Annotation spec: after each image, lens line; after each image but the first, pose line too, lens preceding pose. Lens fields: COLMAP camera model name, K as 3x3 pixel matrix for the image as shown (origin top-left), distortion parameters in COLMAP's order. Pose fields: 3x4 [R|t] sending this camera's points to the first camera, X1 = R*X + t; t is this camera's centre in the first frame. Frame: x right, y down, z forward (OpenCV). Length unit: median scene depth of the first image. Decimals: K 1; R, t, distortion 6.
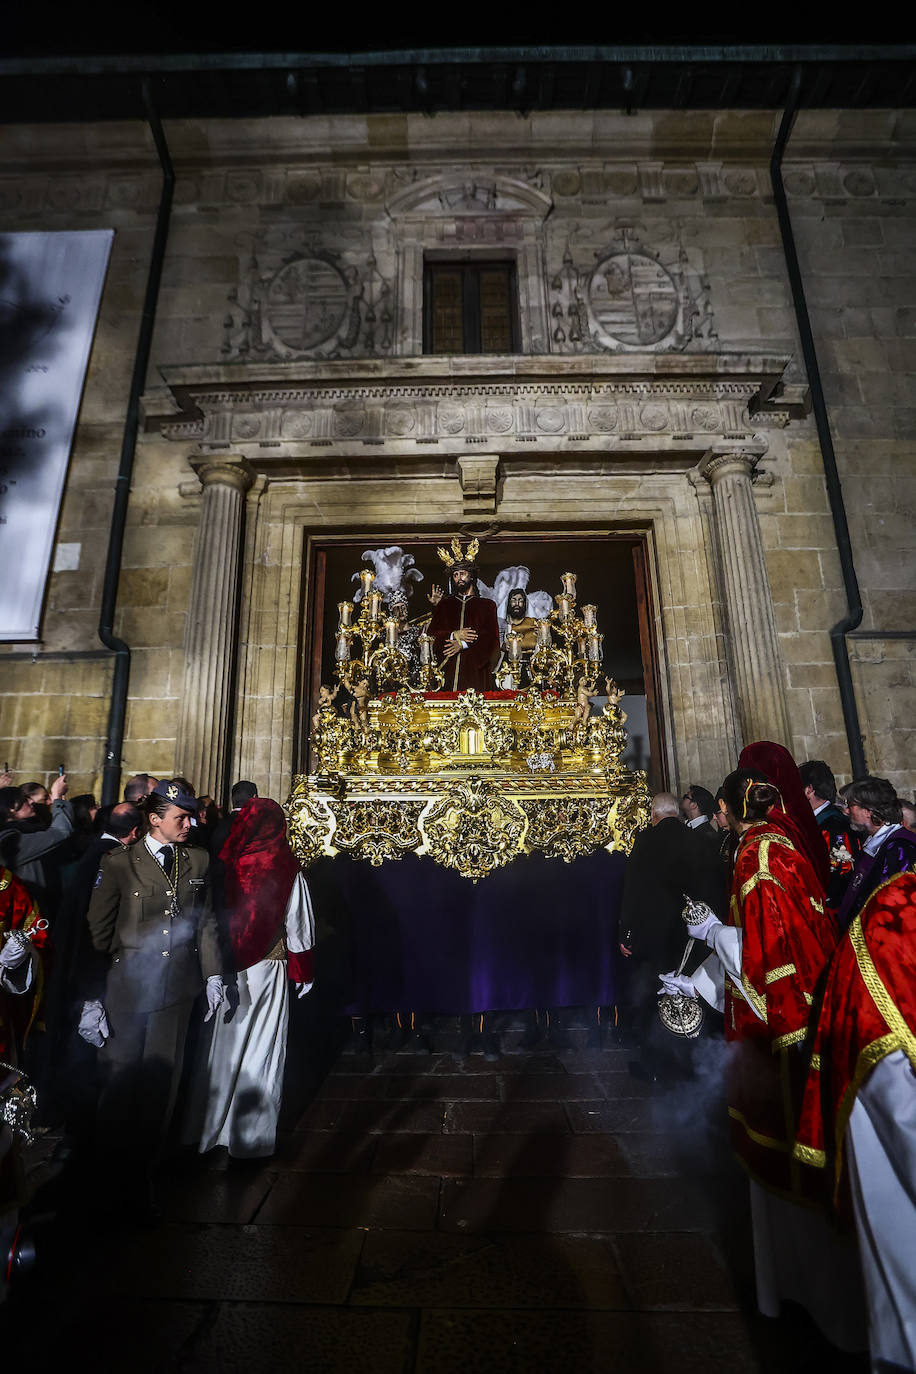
lens RADIAL K [[663.6, 0, 476.1], [0, 663.6, 683.8], [0, 0, 1]] dist [-0.069105, 0.030661]
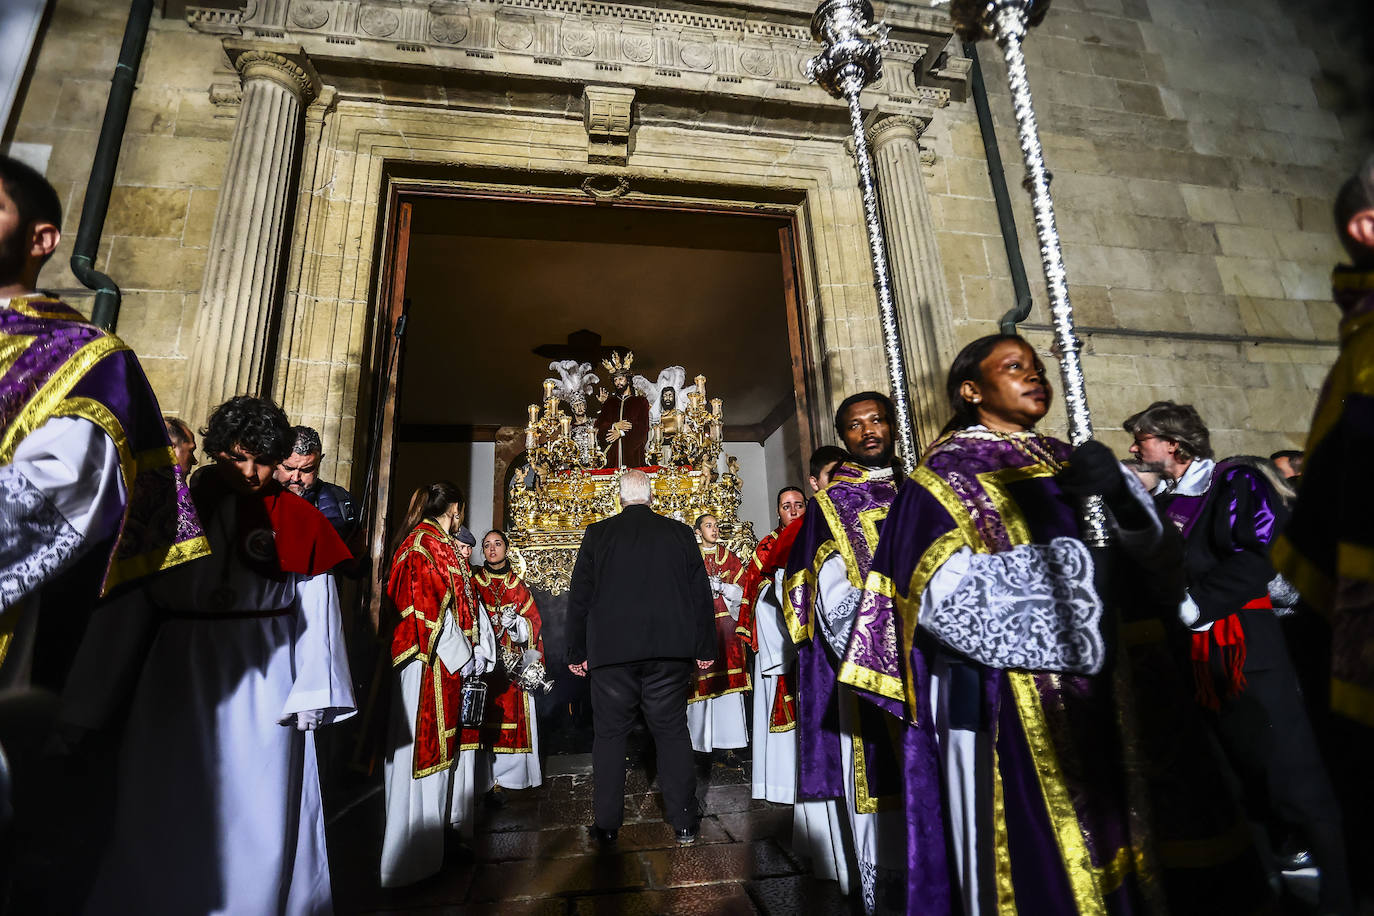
lens RADIAL K [[658.7, 0, 685.3], [0, 658.7, 445.3], [0, 0, 1]] dist [-0.070086, 0.032988]
pose [[0.984014, 0.024524, 0.176392, -0.035212], [-0.018936, 0.999266, -0.033293, 0.125776], [-0.177079, 0.029421, 0.983757, 0.197399]]
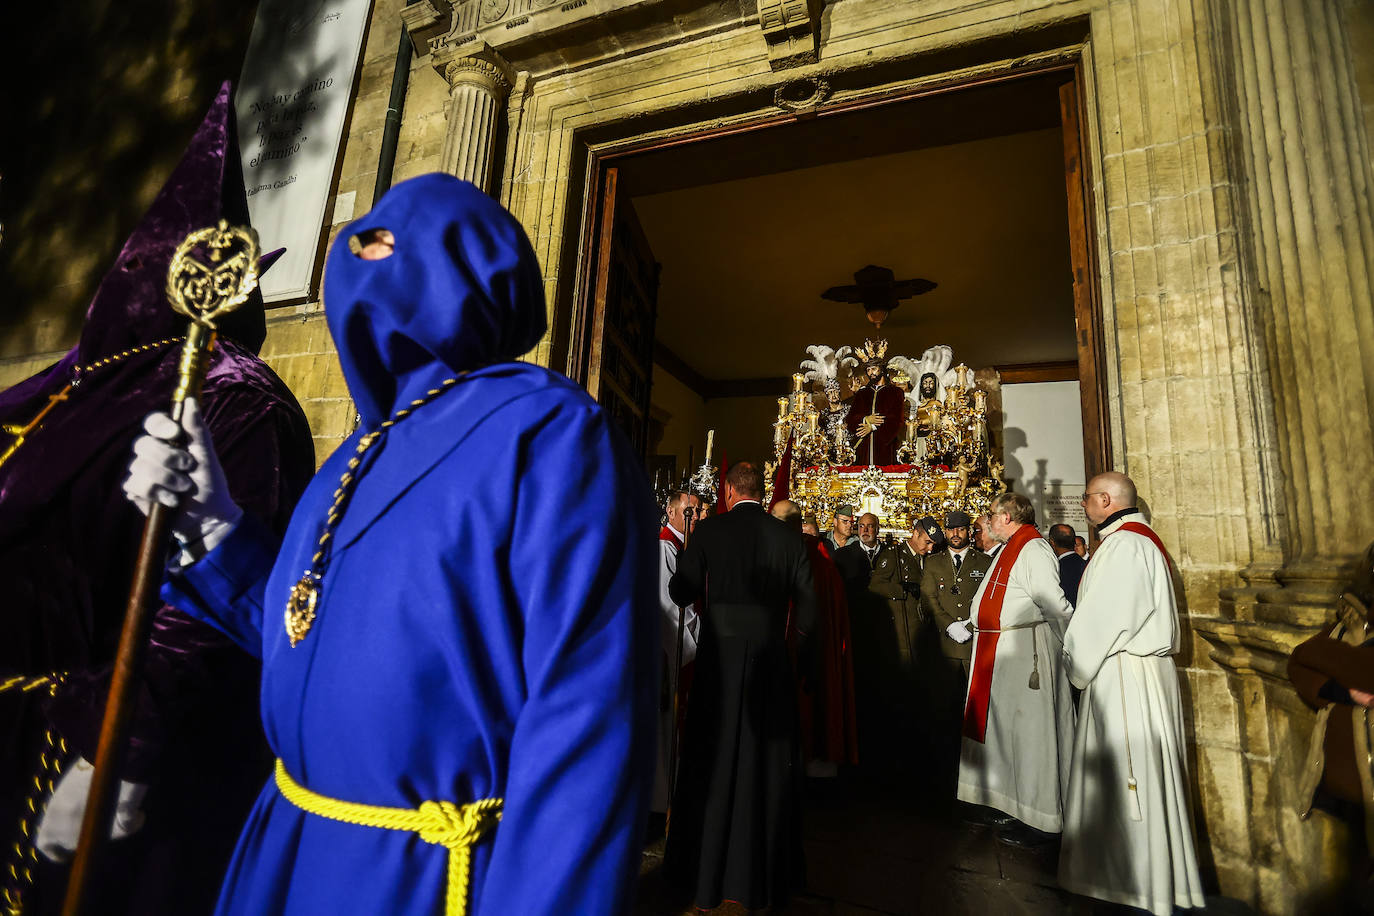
lens RADIAL K [[658.7, 0, 685.3], [0, 658.7, 445.3], [0, 0, 1]] dist [-0.070086, 0.032988]
pose [[0.921829, 0.003639, -0.387580, 0.165250], [0.018832, 0.998354, 0.054166, 0.098710], [0.387139, -0.057230, 0.920243, 0.334871]]
